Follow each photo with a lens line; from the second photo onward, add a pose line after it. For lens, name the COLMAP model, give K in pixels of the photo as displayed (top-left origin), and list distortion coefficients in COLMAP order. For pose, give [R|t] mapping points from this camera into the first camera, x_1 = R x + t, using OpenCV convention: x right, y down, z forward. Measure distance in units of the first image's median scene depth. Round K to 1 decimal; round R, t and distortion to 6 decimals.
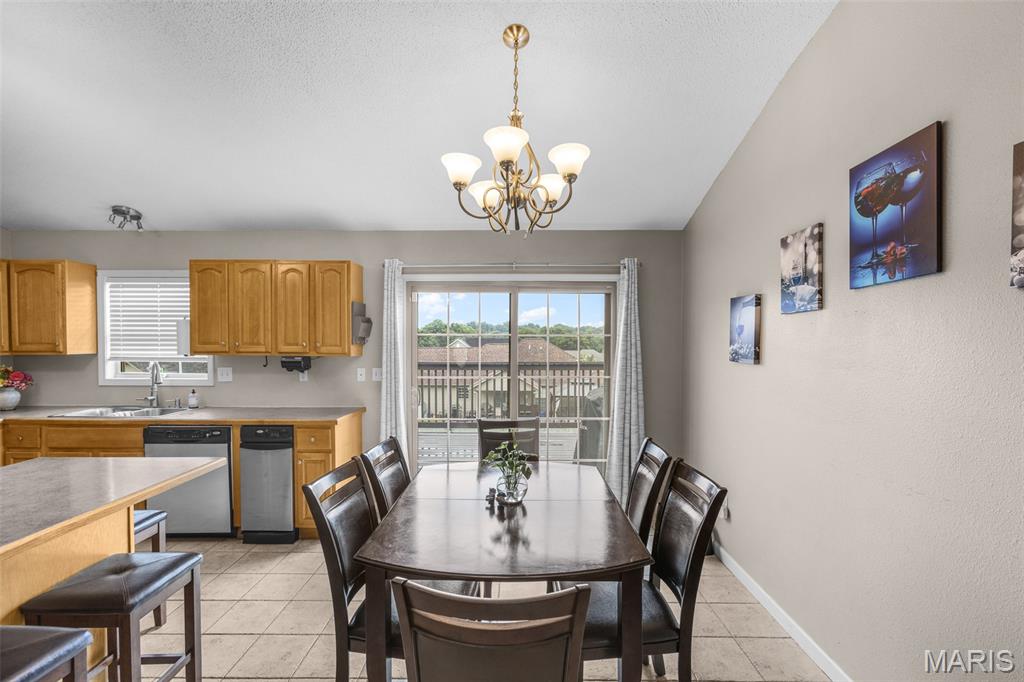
lens RADIAL K [[464.0, 0, 509.8], [0, 464.0, 347.5], [0, 0, 1]] dist [-0.001919, 0.003864]
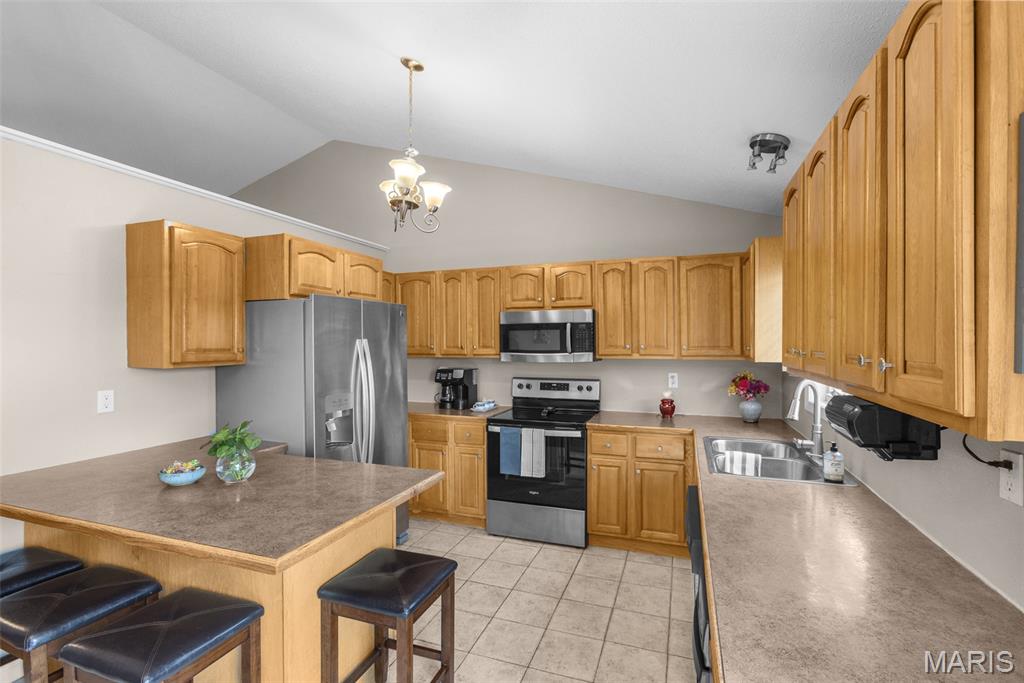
lens RADIAL K [[464.0, 0, 542.2], [0, 464.0, 348.4], [0, 0, 1]] dist [-0.001919, 0.003864]
pose [[-0.279505, 0.013052, -0.960055, -0.124128], [-0.018861, 0.999640, 0.019081, -0.015612], [0.959959, 0.023441, -0.279158, 0.869383]]
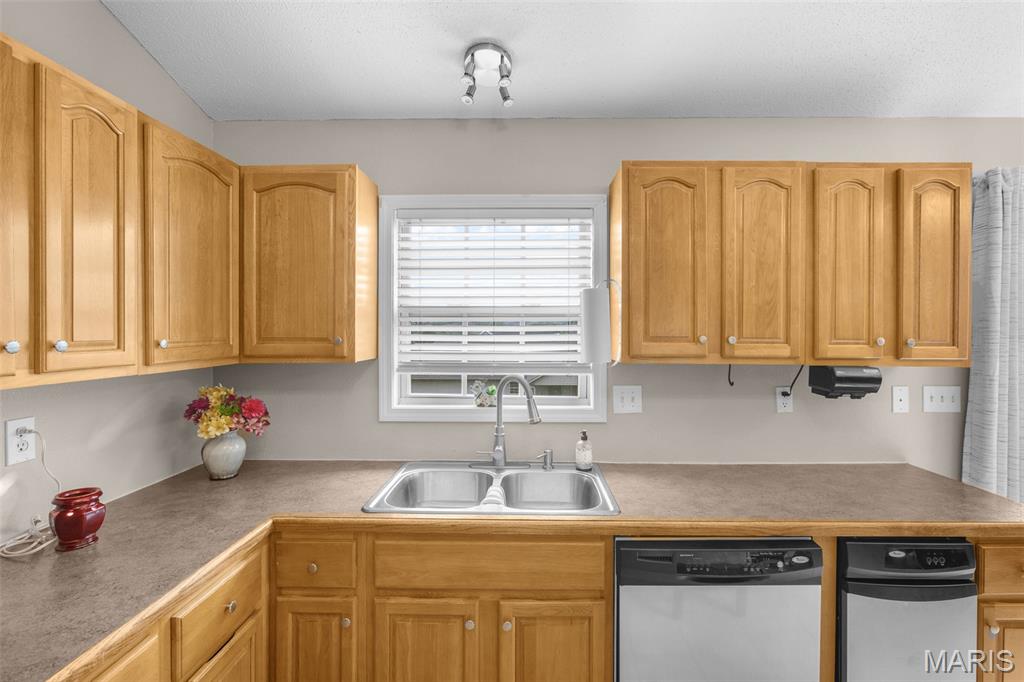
lens RADIAL K [[464.0, 0, 508.4], [0, 464.0, 329.0], [0, 0, 1]] dist [-0.001919, 0.003864]
pose [[0.999958, -0.002937, -0.008715, -0.786261], [0.002696, 0.999617, -0.027532, -0.005825], [0.008793, 0.027507, 0.999583, 0.522026]]
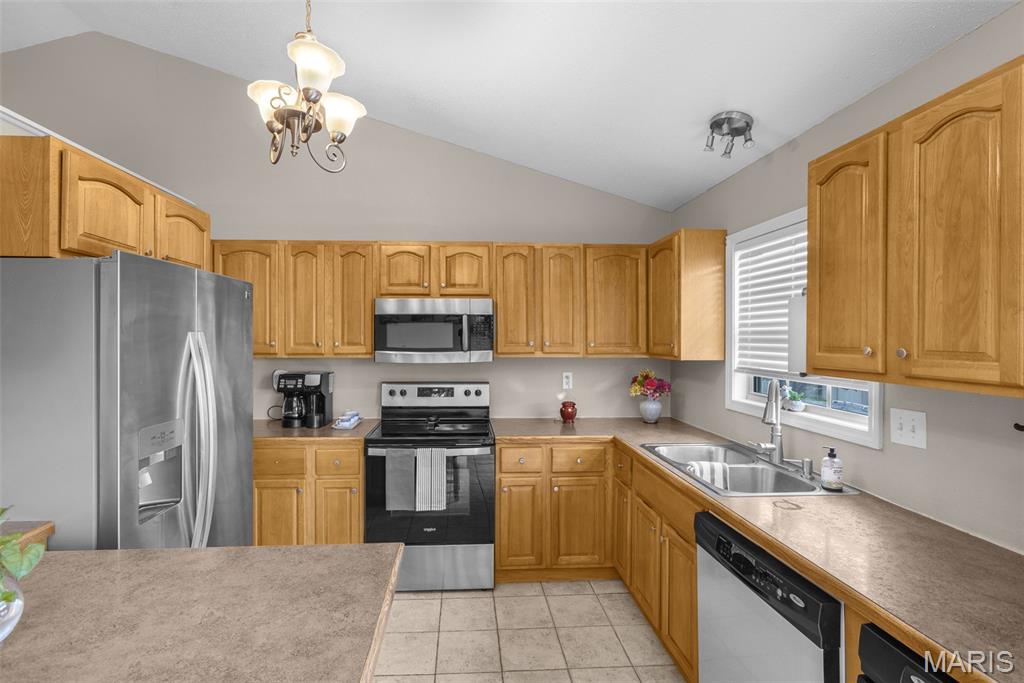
lens RADIAL K [[464.0, 0, 499.6], [0, 464.0, 339.7], [0, 0, 1]] dist [-0.001919, 0.003864]
pose [[0.086482, 0.002220, -0.996251, -0.262777], [-0.023939, 0.999713, 0.000149, -0.010316], [0.995966, 0.023836, 0.086511, 0.654192]]
